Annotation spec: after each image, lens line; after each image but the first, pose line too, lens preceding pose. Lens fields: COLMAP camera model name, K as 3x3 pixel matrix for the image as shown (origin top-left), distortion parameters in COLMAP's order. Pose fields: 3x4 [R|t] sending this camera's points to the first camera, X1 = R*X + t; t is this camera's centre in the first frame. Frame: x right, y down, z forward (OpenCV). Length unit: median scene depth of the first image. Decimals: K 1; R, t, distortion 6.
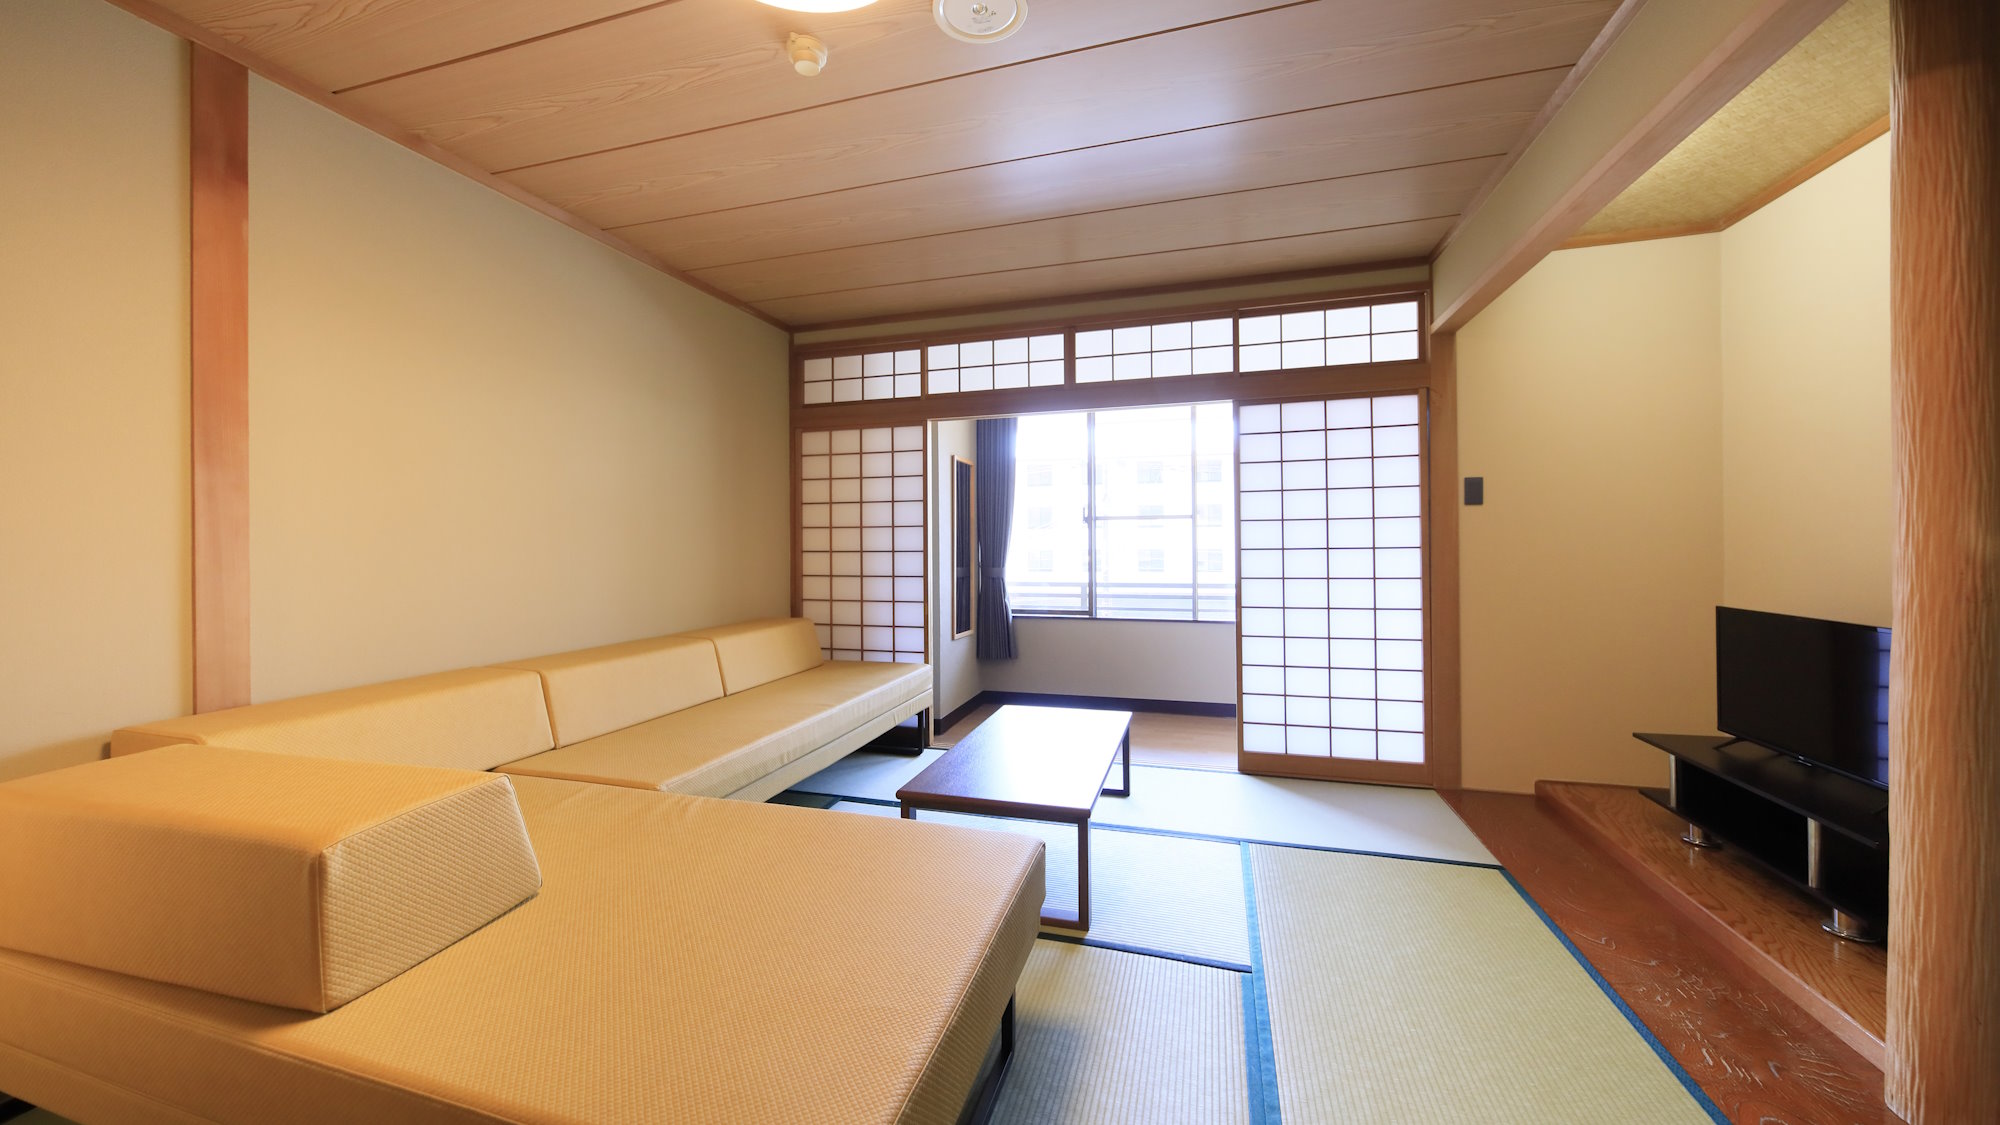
lens RADIAL K [[733.9, 0, 993.1], [0, 733.9, 550.1], [0, 0, 1]] dist [0.001405, 0.000147]
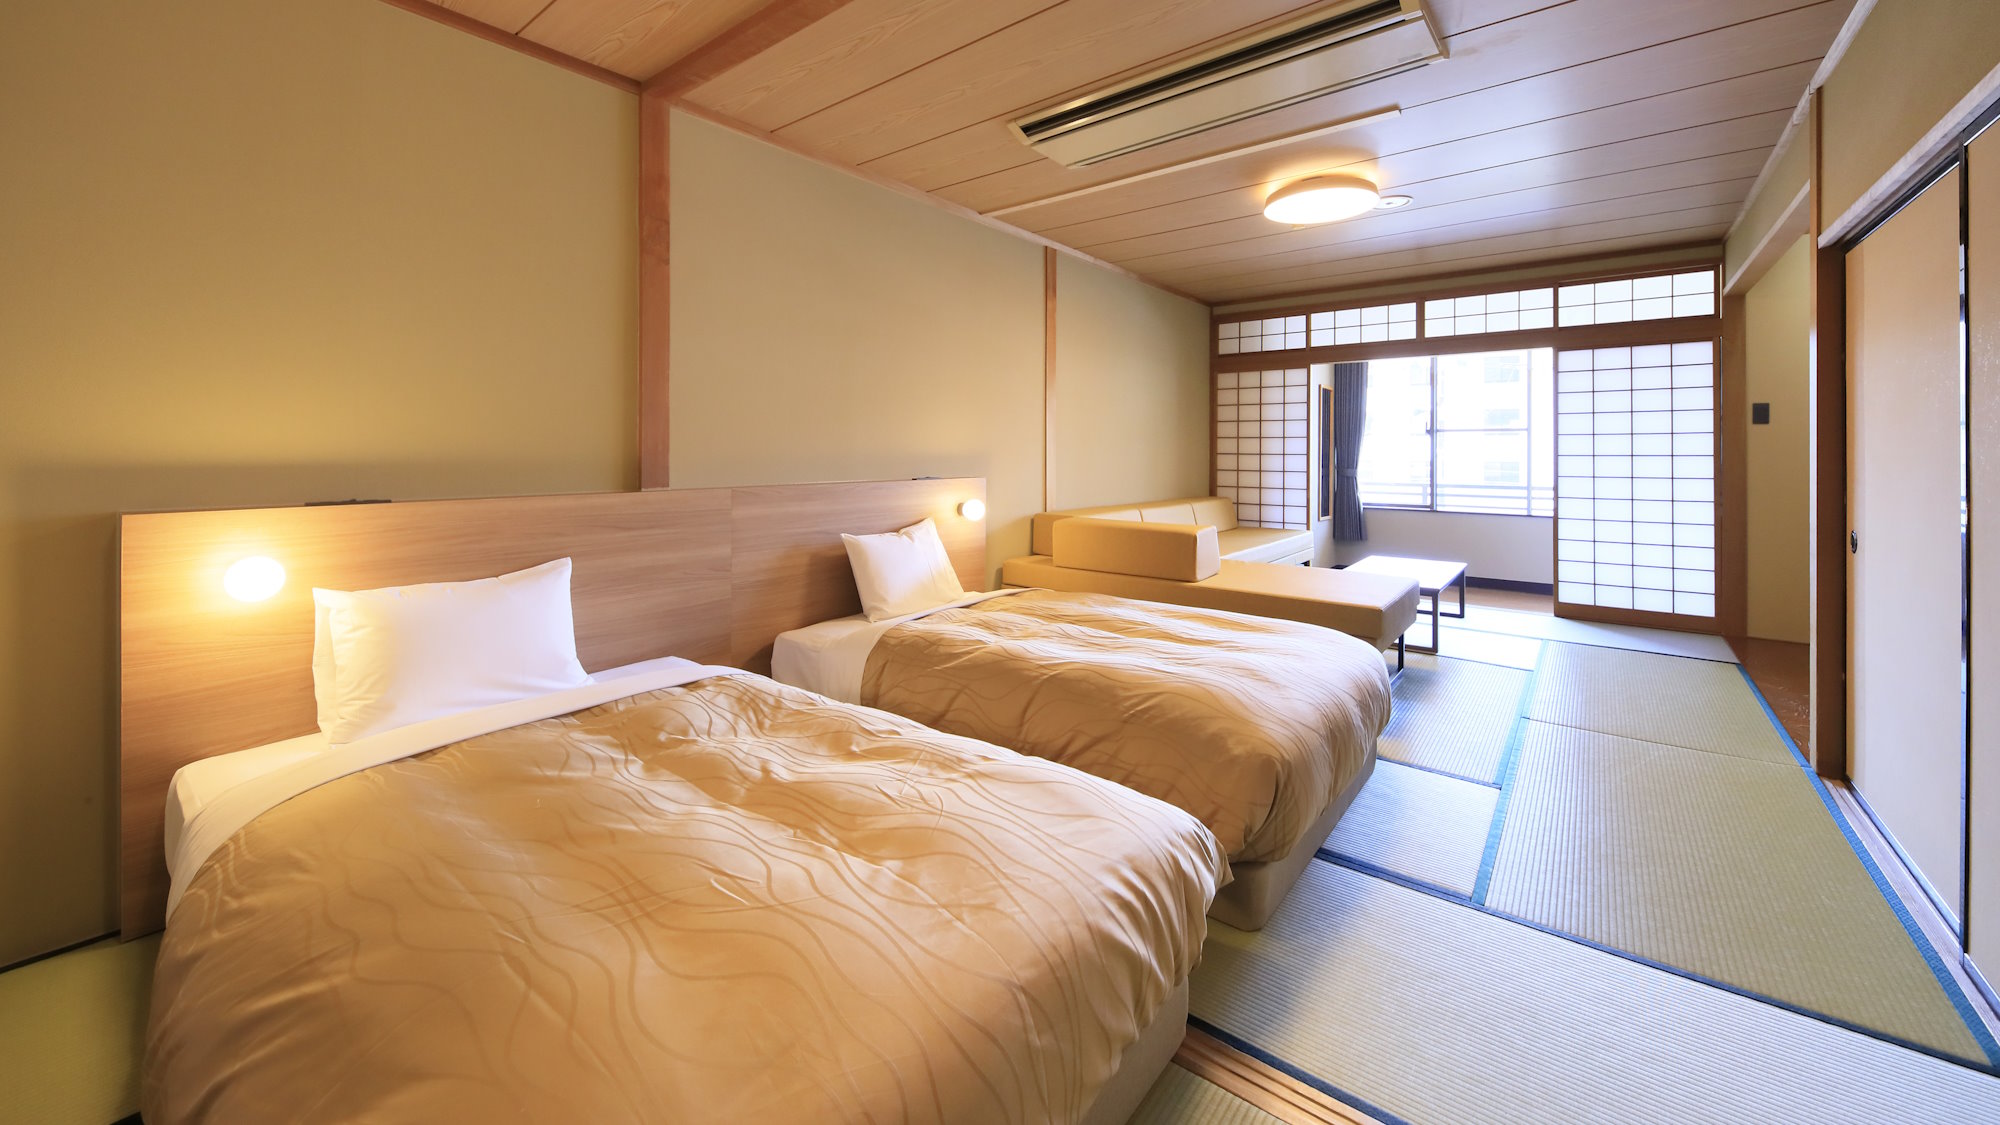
lens RADIAL K [[733.9, 0, 1045.7], [0, 733.9, 450.1], [0, 0, 1]] dist [0.001405, 0.000147]
pose [[0.942114, 0.011857, -0.335083, -0.100135], [-0.015485, 0.999847, -0.008158, 0.013963], [0.334935, 0.012875, 0.942153, -0.580854]]
